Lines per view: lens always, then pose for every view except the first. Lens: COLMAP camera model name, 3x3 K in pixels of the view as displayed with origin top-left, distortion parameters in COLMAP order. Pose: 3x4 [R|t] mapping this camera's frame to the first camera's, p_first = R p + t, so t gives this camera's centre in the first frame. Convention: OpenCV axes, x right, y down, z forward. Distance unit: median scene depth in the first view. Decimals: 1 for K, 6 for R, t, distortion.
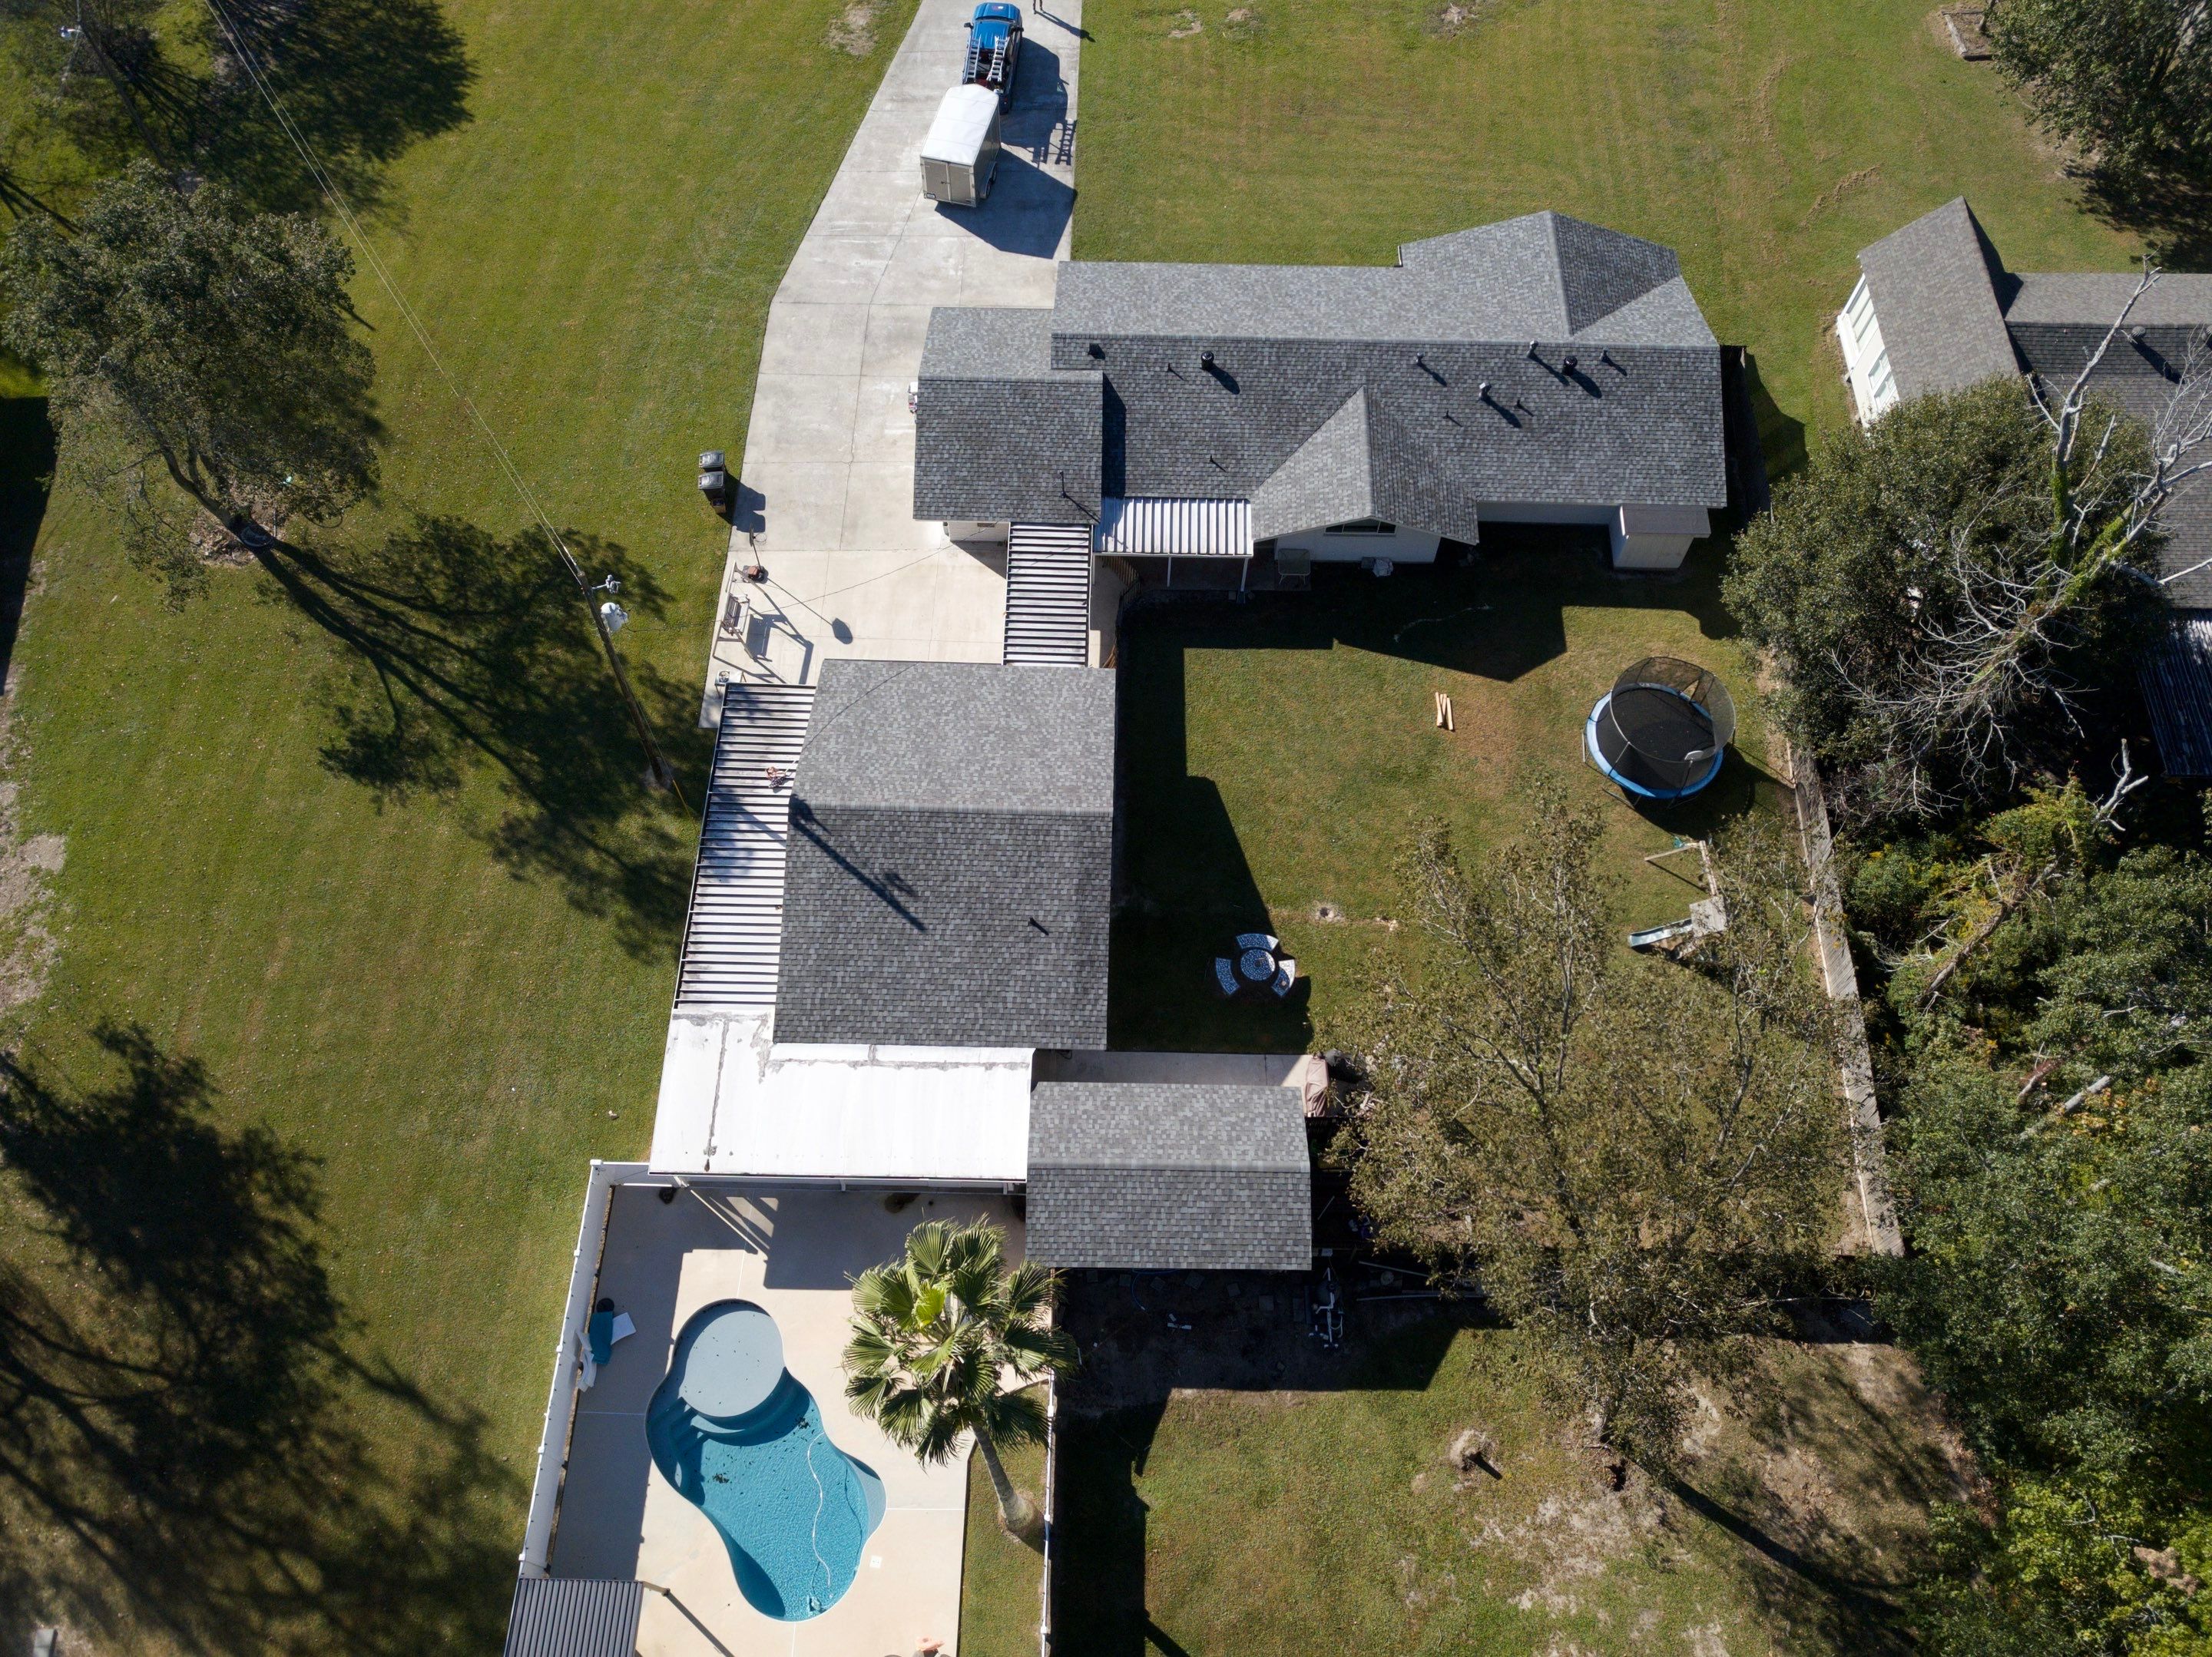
lens RADIAL K [[1685.5, 0, 1106.0], [0, 1685.5, 828.5], [0, 0, 1]] dist [0.026802, -0.021241]
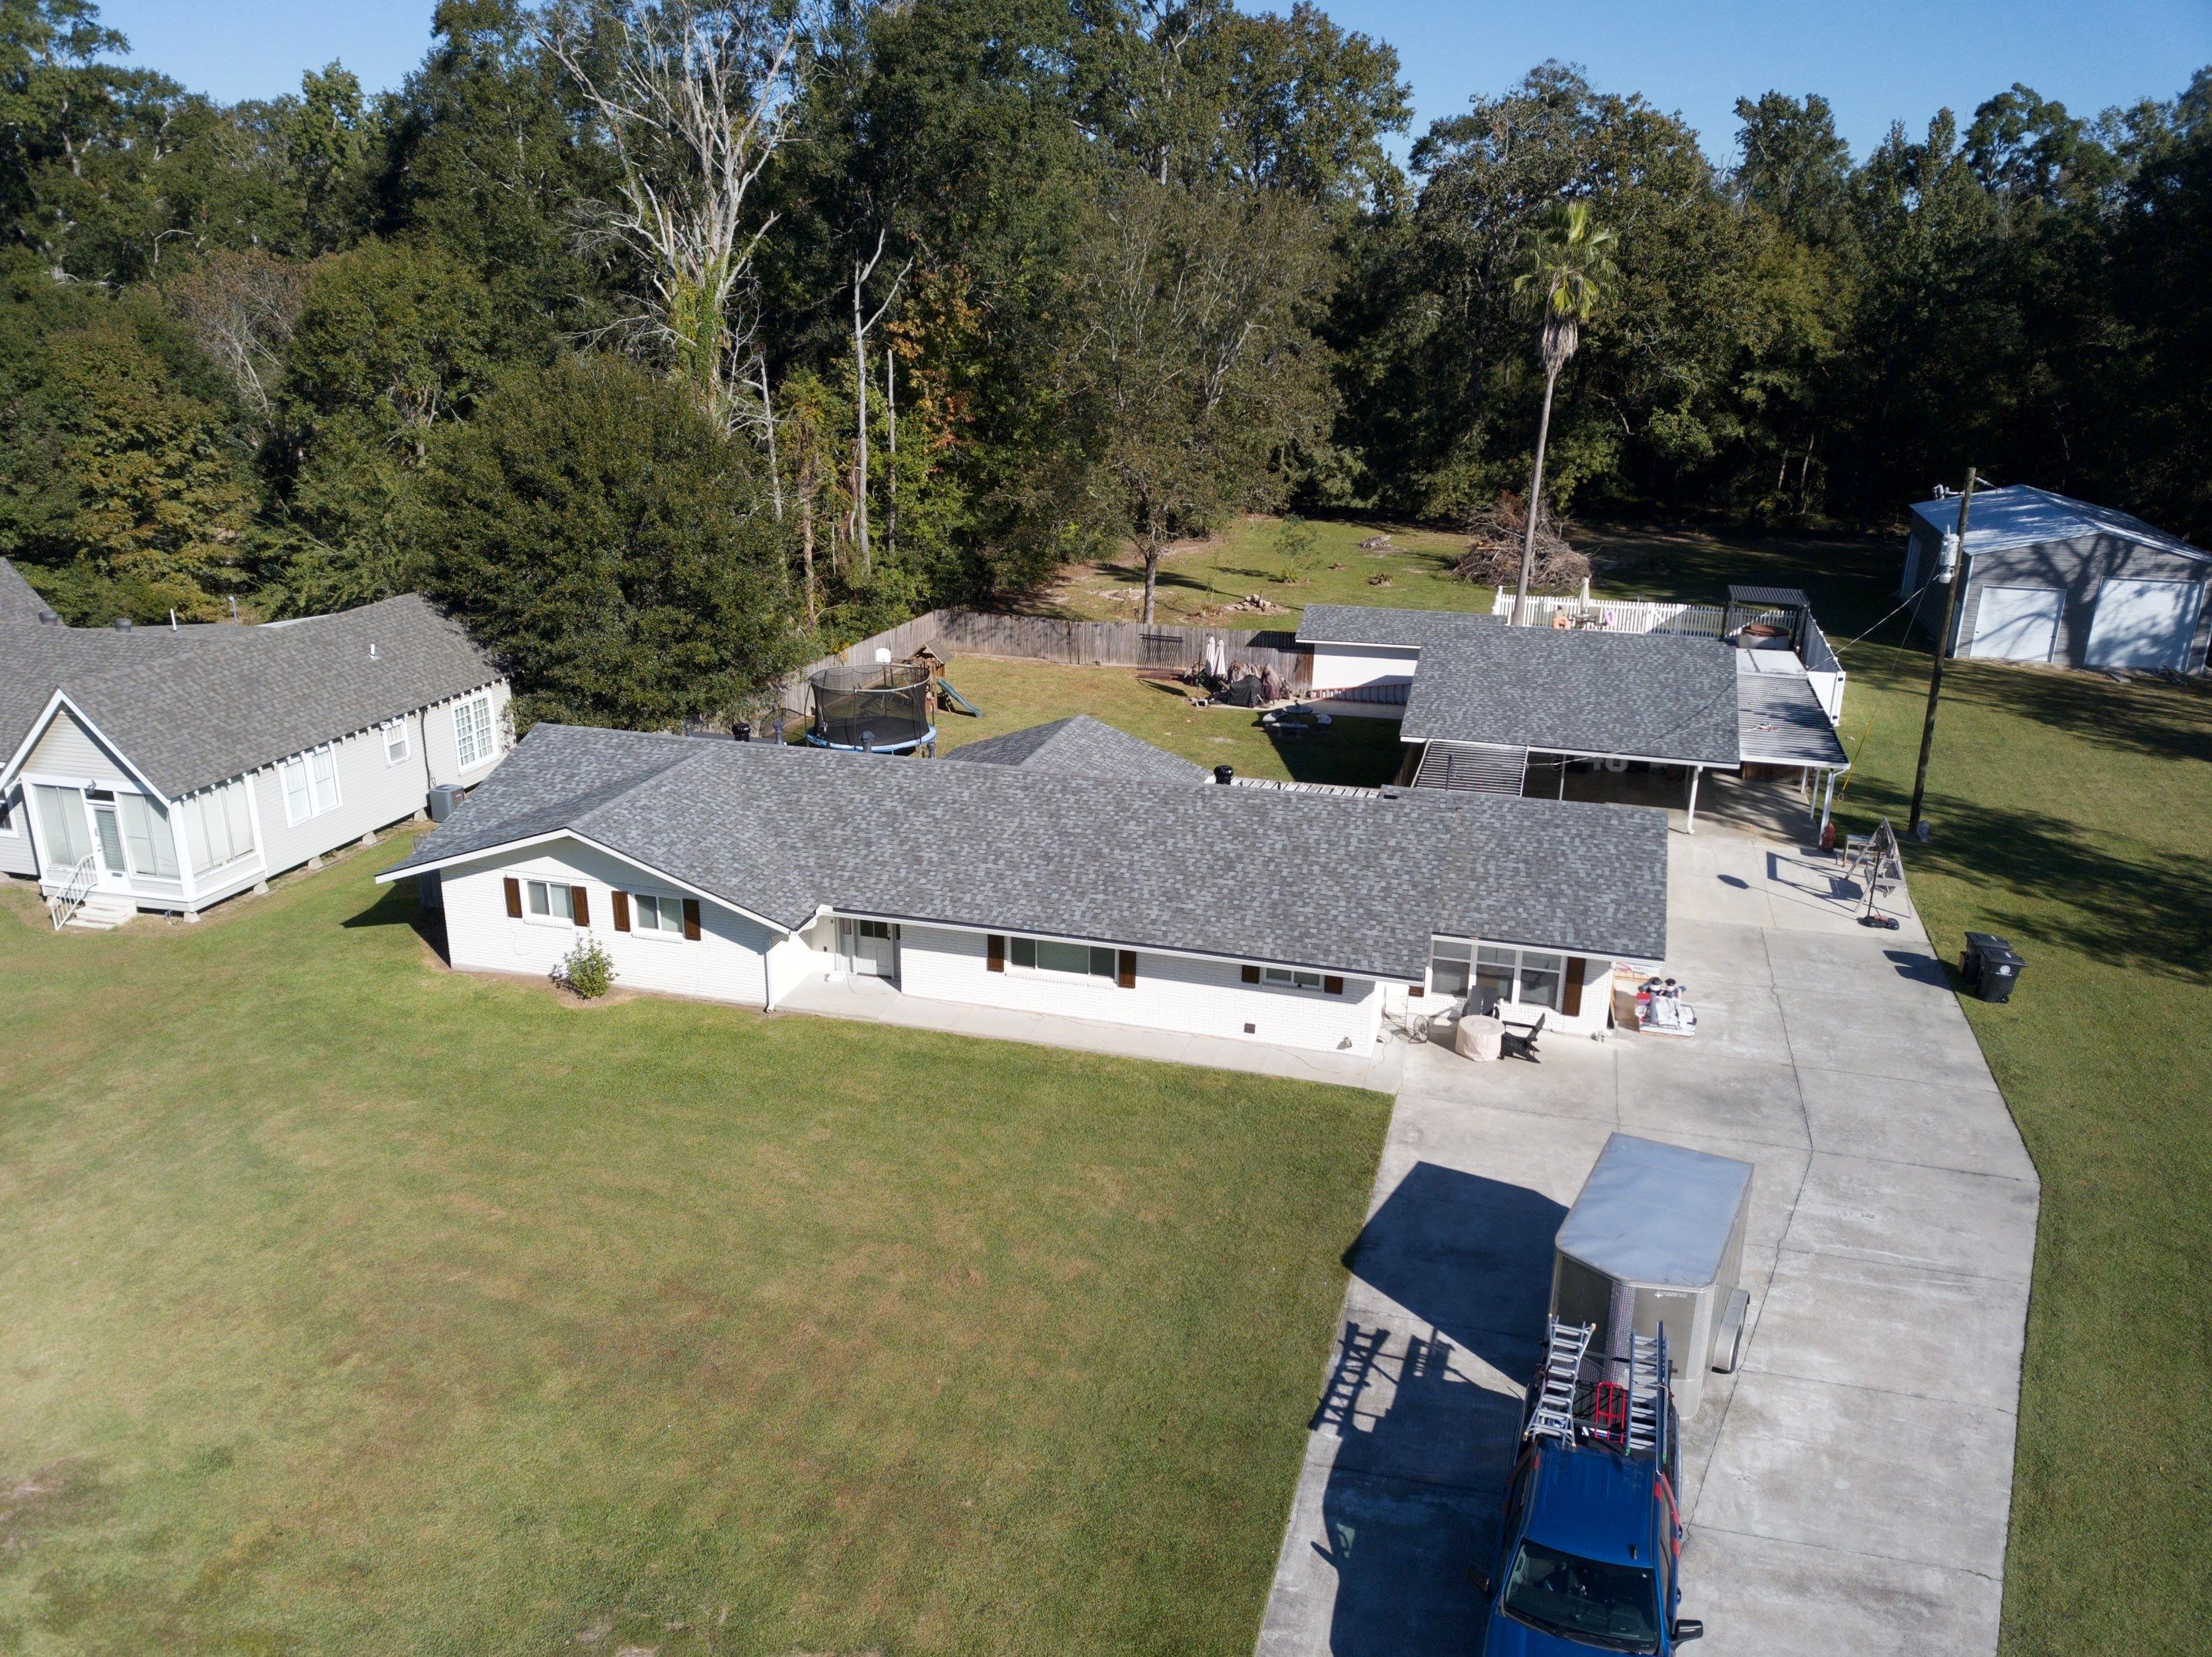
lens RADIAL K [[1685.5, 0, 1106.0], [0, 1685.5, 828.5], [0, 0, 1]] dist [0.026802, -0.021241]
pose [[-0.967681, -0.094103, 0.233962, -0.049634], [0.212315, 0.196594, 0.957222, -0.839673], [-0.136073, 0.975959, -0.170260, 1.028922]]
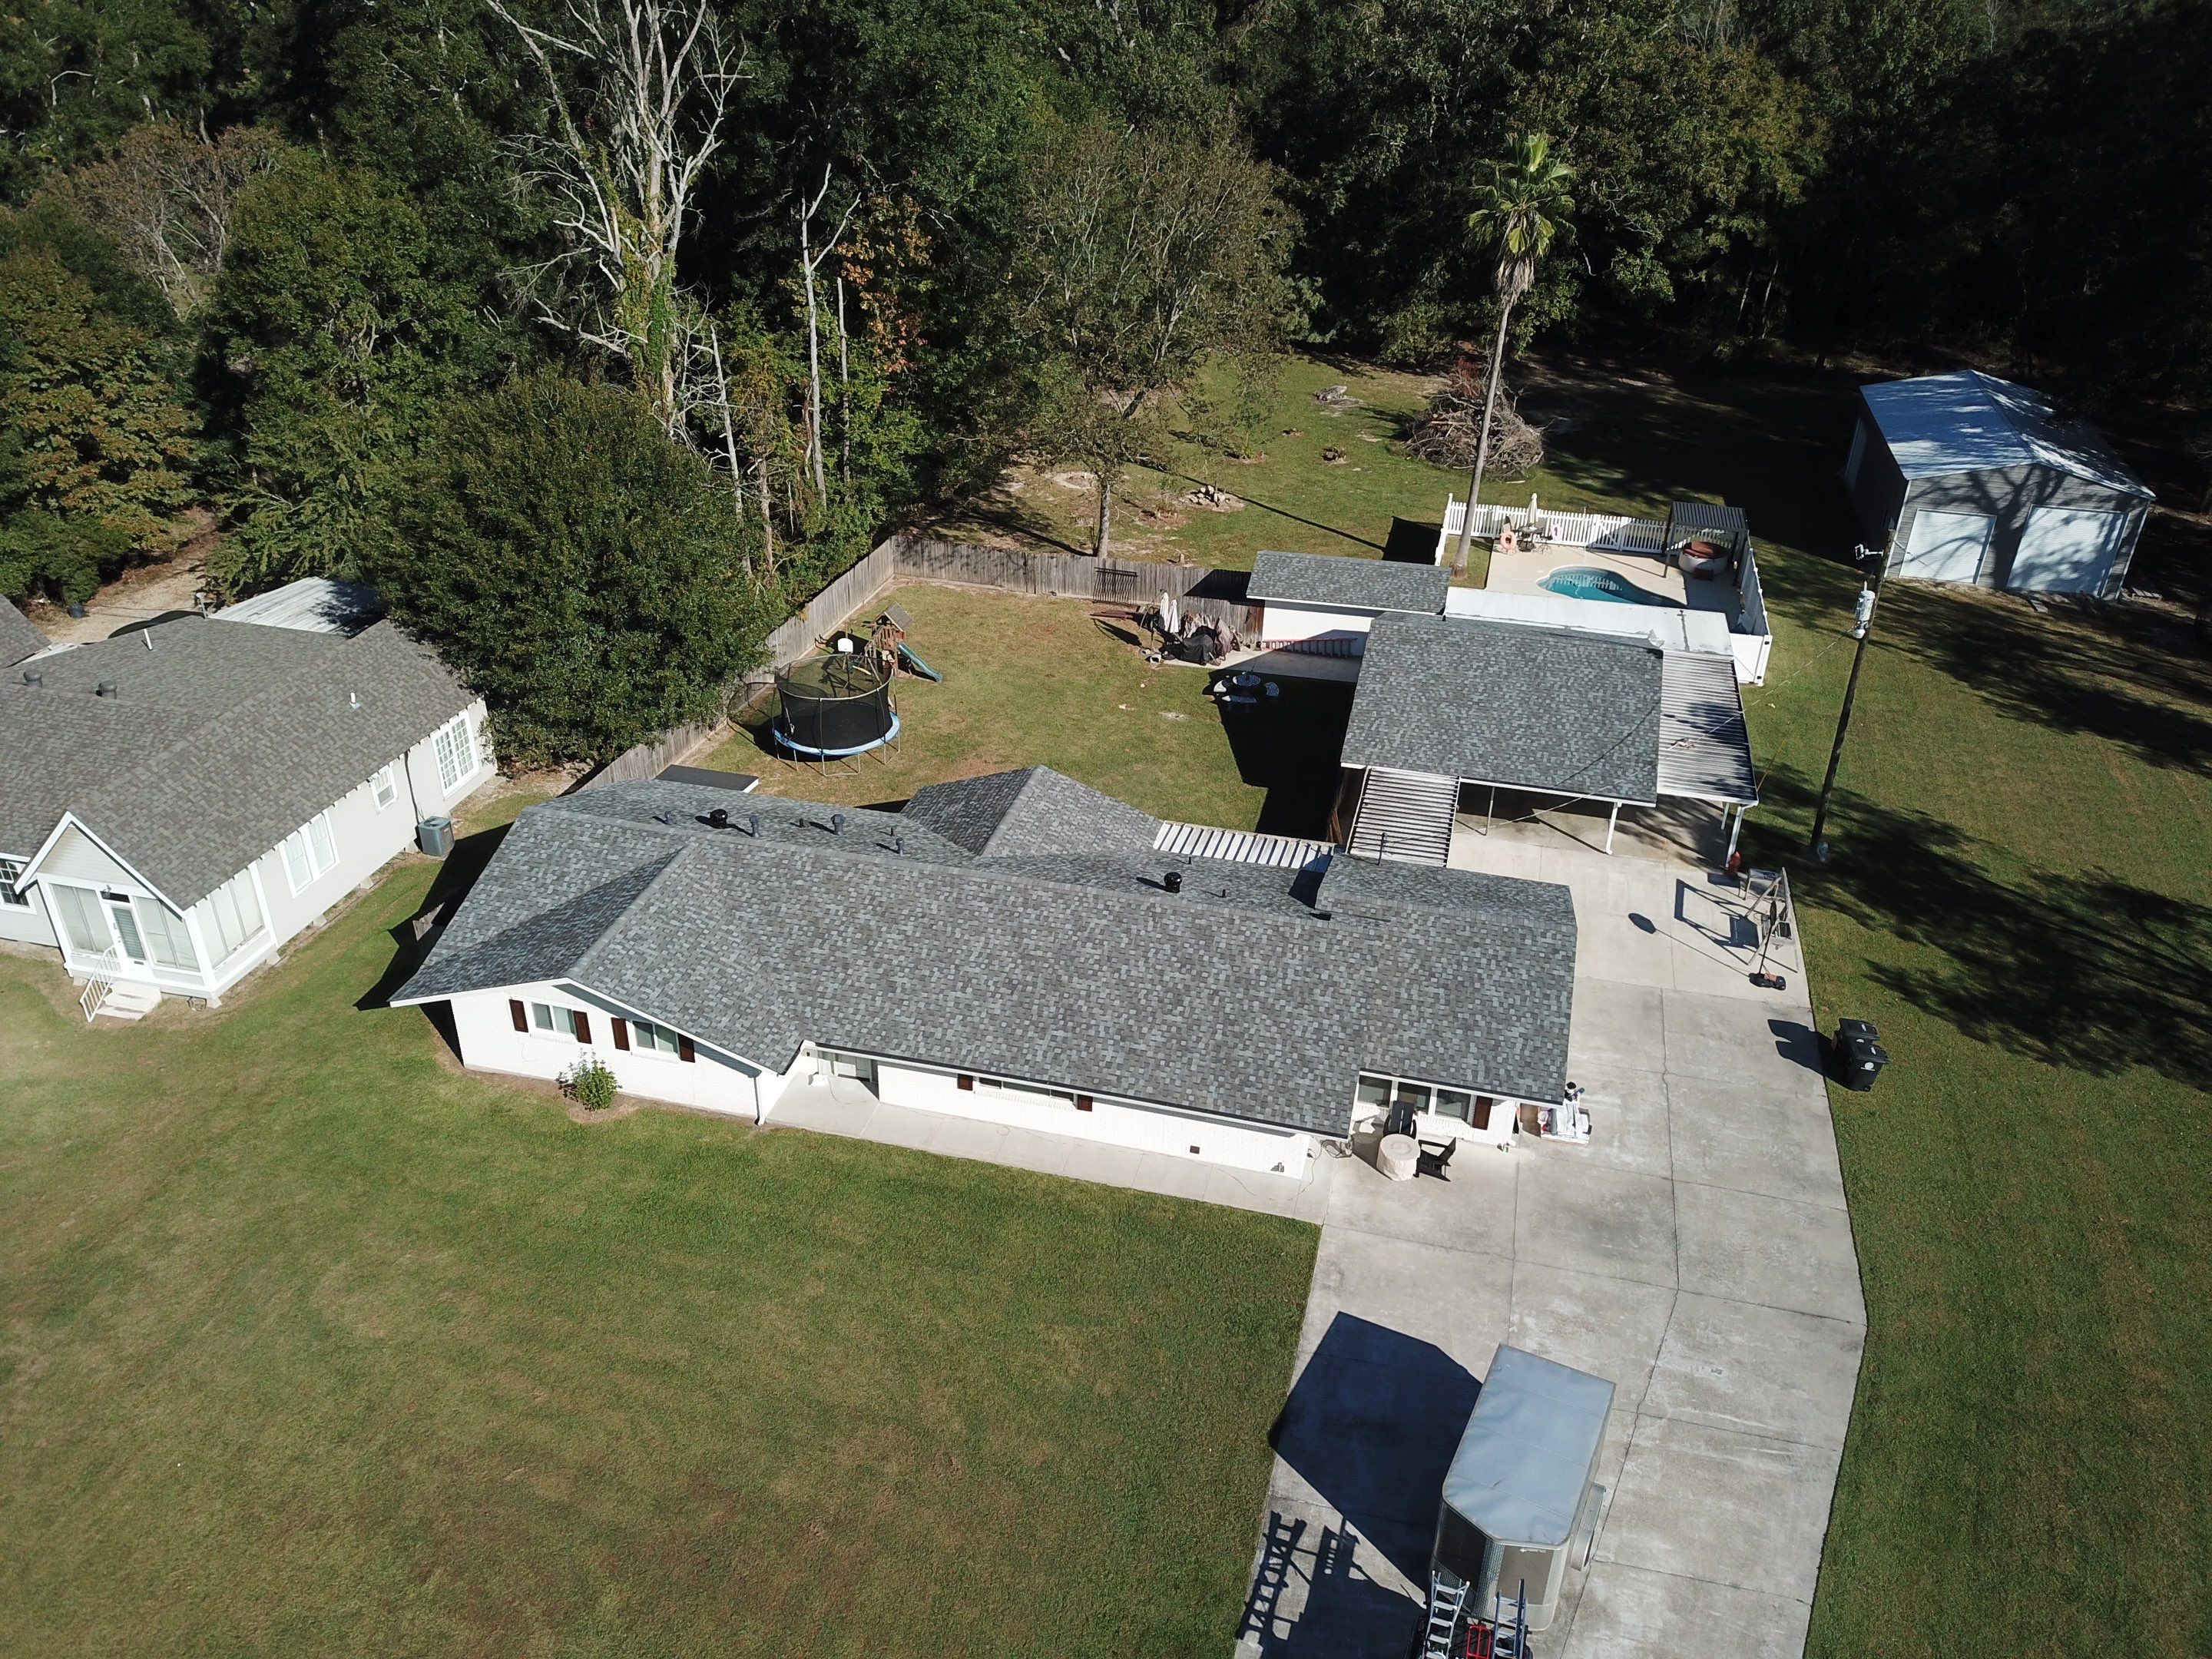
lens RADIAL K [[1693.5, 0, 1106.9], [0, 1693.5, 823.6], [0, 0, 1]] dist [0.018068, -0.007840]
pose [[-0.973836, -0.127234, 0.188293, -0.042664], [0.187616, 0.017390, 0.982088, -0.905001], [-0.128229, 0.991720, 0.006936, 0.875899]]
